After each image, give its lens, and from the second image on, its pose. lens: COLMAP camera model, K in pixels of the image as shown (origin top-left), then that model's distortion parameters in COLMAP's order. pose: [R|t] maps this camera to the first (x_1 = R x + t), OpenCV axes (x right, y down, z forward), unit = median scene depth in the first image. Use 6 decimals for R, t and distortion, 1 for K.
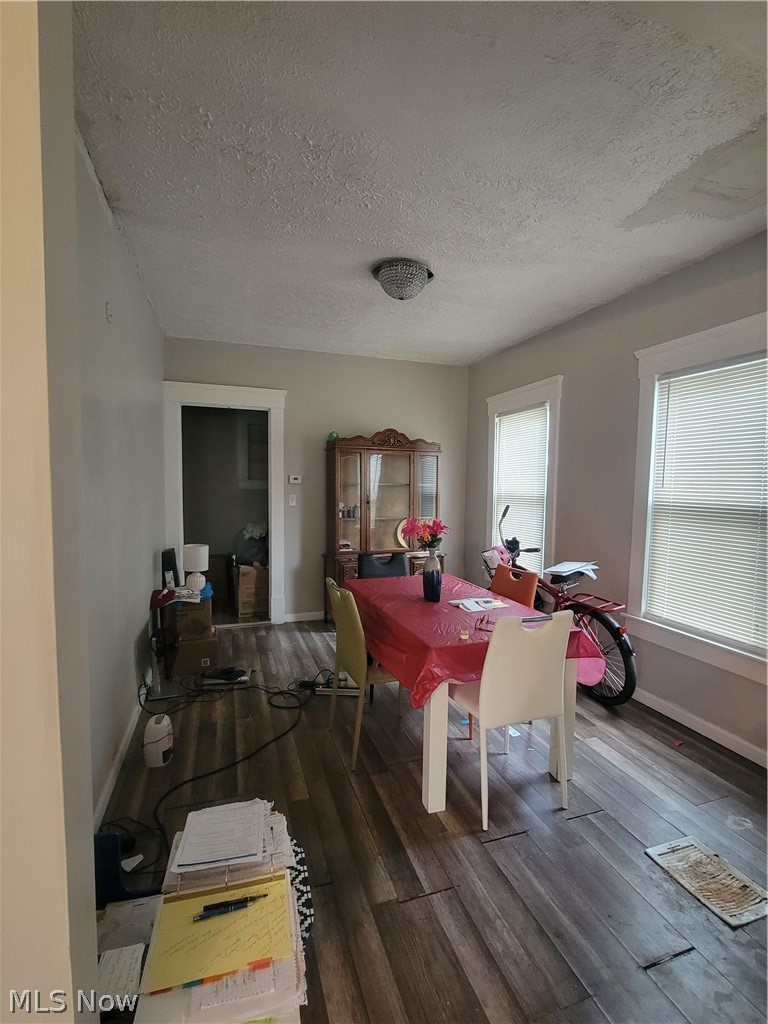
lens RADIAL K [[478.5, 0, 387.8], [0, 478.5, 511.7], [0, 0, 1]] dist [-0.003326, -0.000744]
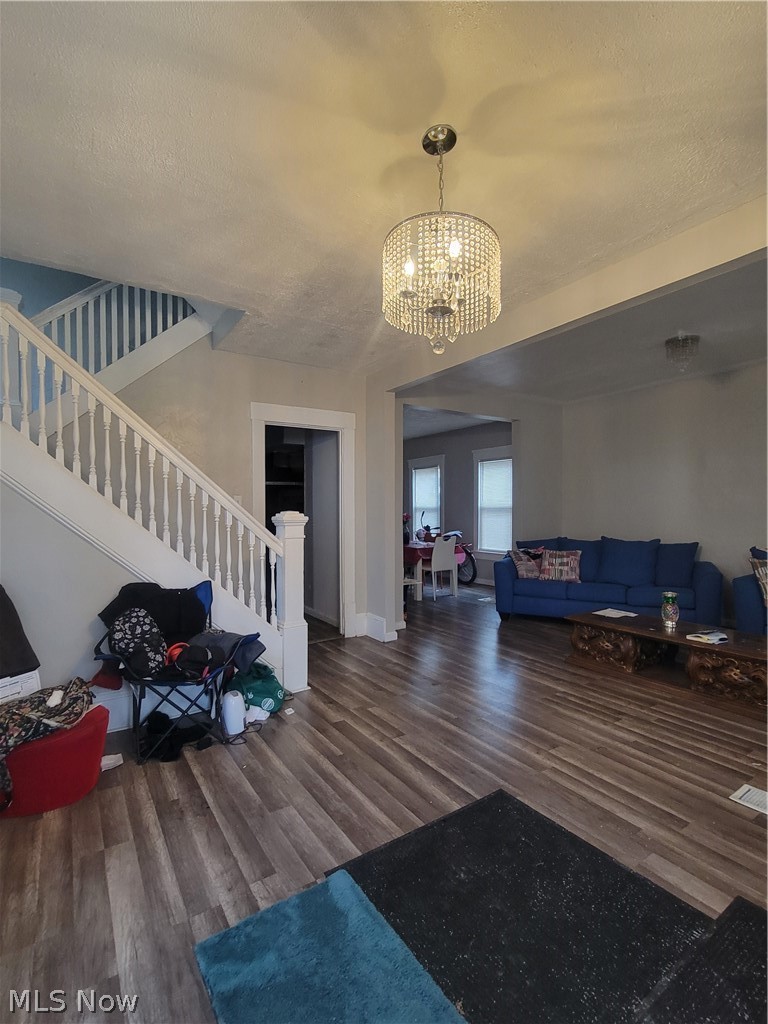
lens RADIAL K [[478.5, 0, 382.2], [0, 478.5, 512.1], [0, 0, 1]] dist [-0.003326, -0.000744]
pose [[0.967687, -0.017792, 0.251525, -0.556554], [0.031714, 0.998174, -0.051406, 0.111418], [-0.250151, 0.057722, 0.966485, -1.241397]]
